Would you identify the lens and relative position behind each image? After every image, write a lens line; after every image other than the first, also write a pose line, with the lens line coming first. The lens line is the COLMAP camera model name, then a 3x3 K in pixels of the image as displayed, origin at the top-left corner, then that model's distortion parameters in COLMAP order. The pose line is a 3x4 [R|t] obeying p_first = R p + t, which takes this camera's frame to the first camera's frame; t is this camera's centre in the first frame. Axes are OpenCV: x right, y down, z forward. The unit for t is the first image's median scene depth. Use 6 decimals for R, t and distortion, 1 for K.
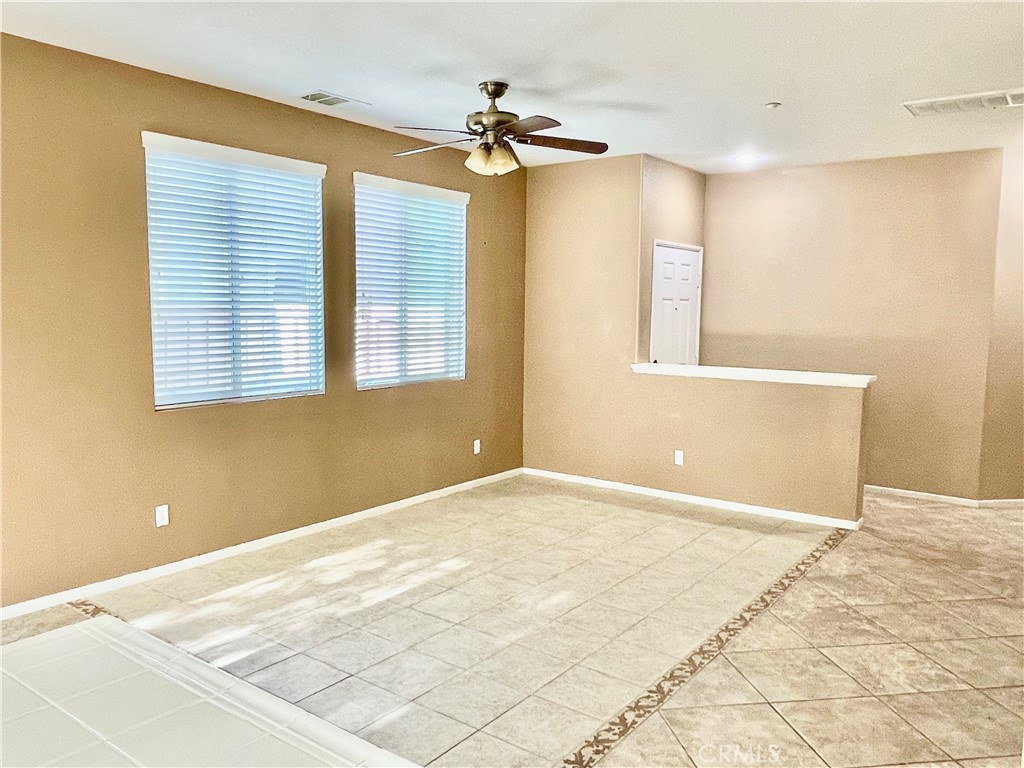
lens RADIAL K [[778.0, 0, 505.6], [0, 778.0, 384.2], [0, 0, 1]] dist [0.004623, -0.007796]
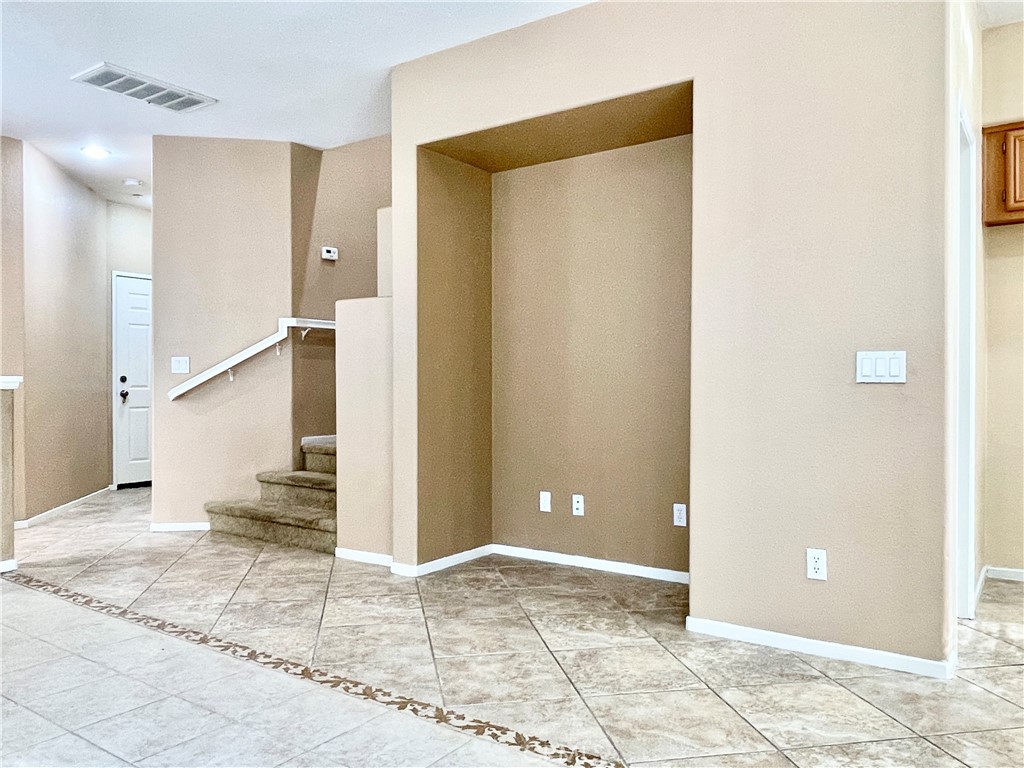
lens RADIAL K [[778.0, 0, 488.7], [0, 778.0, 384.9], [0, 0, 1]] dist [0.004623, -0.007796]
pose [[-0.009413, -0.018146, 0.999791, -0.545202], [0.099942, 0.994812, 0.018997, 0.051842], [-0.994949, 0.100100, -0.007551, 0.791820]]
